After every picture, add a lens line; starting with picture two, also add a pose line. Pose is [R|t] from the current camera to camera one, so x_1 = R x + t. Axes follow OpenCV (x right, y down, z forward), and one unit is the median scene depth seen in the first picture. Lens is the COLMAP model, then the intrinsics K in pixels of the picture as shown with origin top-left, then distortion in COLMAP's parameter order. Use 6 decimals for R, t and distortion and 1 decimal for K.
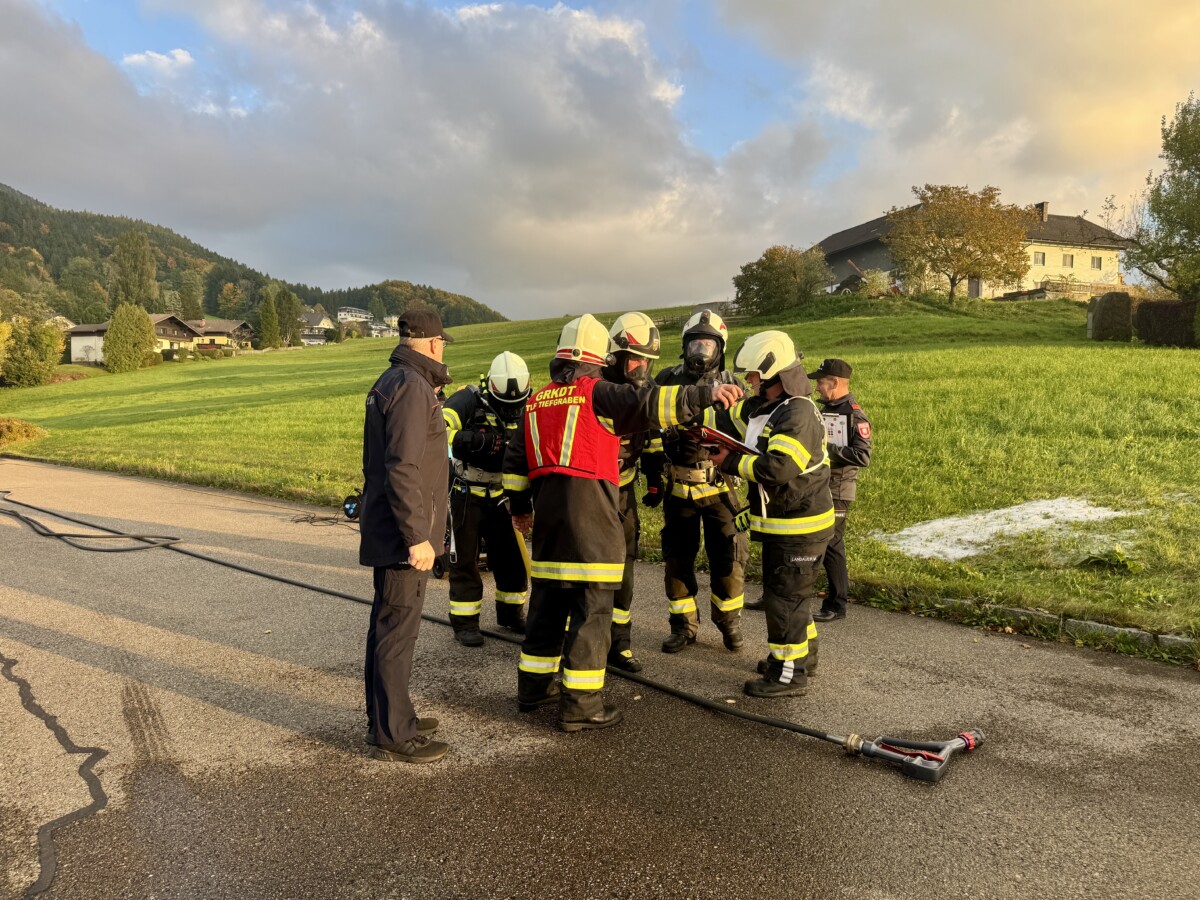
lens RADIAL K [[837.6, 0, 597.9], [0, 837.6, 448.2], [0, 0, 1]] dist [0.062459, -0.086174]
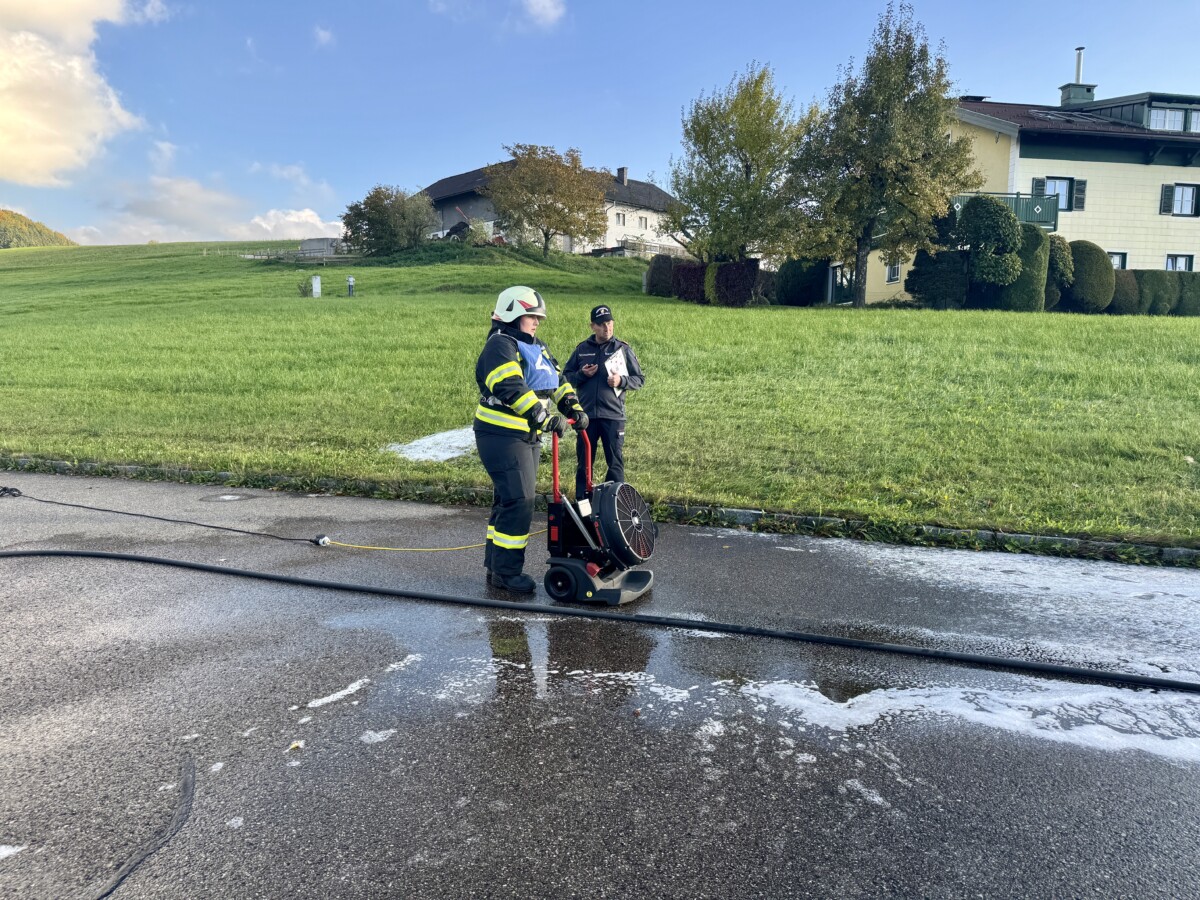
lens RADIAL K [[829.5, 0, 600.2], [0, 829.5, 458.1], [0, 0, 1]] dist [0.119581, -0.194915]
pose [[0.905020, -0.050396, 0.422374, 0.002837], [0.016859, 0.996426, 0.082765, 0.000722], [-0.425036, -0.067784, 0.902635, -0.009690]]
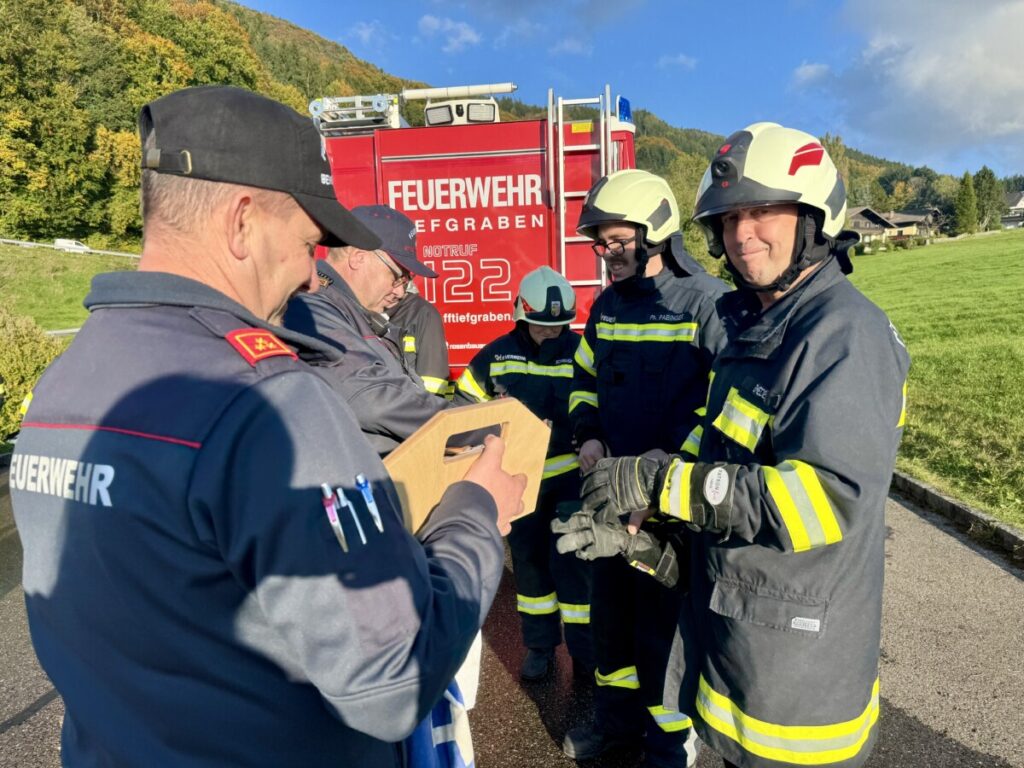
lens RADIAL K [[710.8, 0, 514.6], [0, 710.8, 412.9], [0, 0, 1]] dist [0.064244, -0.065902]
pose [[0.638360, 0.102891, -0.762830, -0.091094], [-0.021354, 0.993012, 0.116068, -0.004904], [0.769442, -0.057804, 0.636096, 0.116602]]
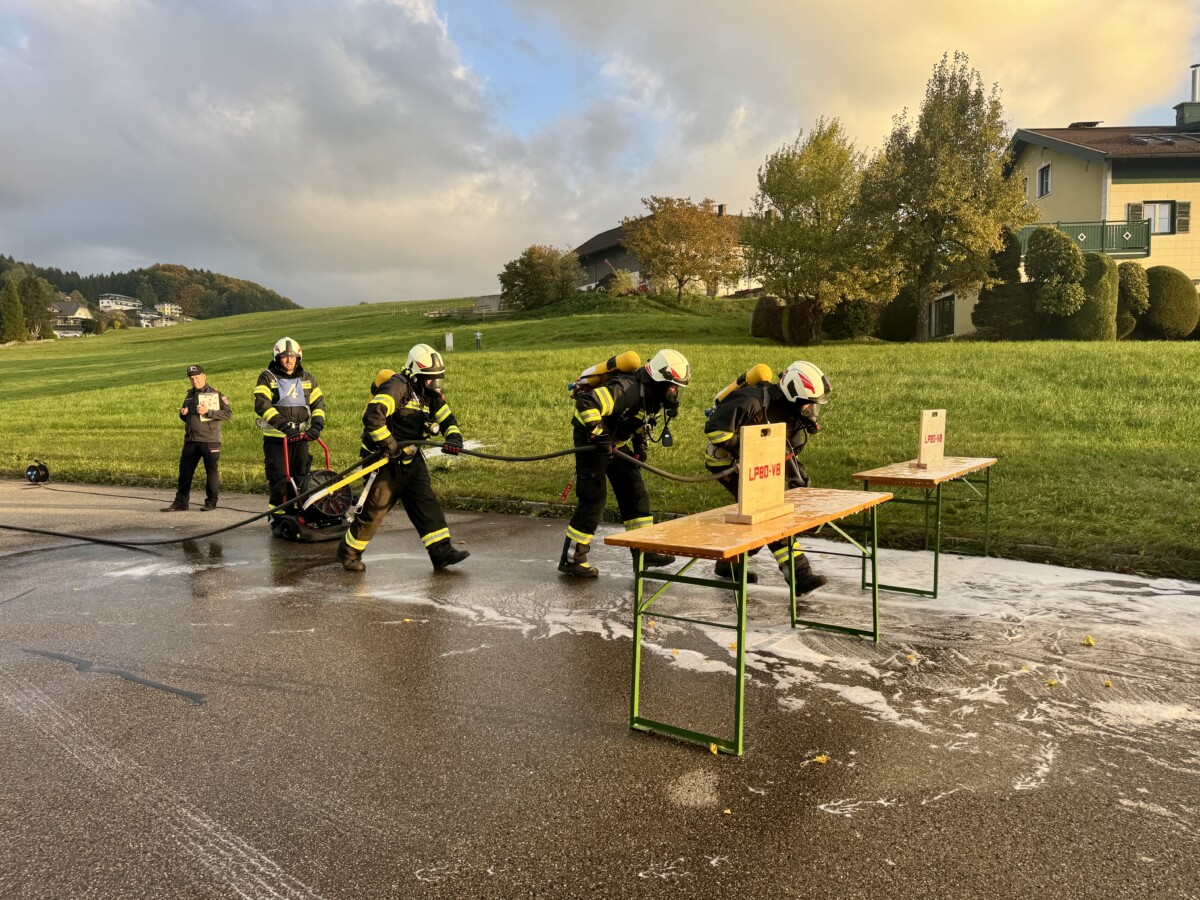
lens RADIAL K [[832.8, 0, 605.0], [0, 832.8, 460.6], [0, 0, 1]] dist [0.088989, -0.135520]
pose [[0.972464, -0.040083, 0.229582, 0.015066], [0.033725, 0.998933, 0.031552, 0.001956], [-0.230601, -0.022941, 0.972778, -0.028058]]
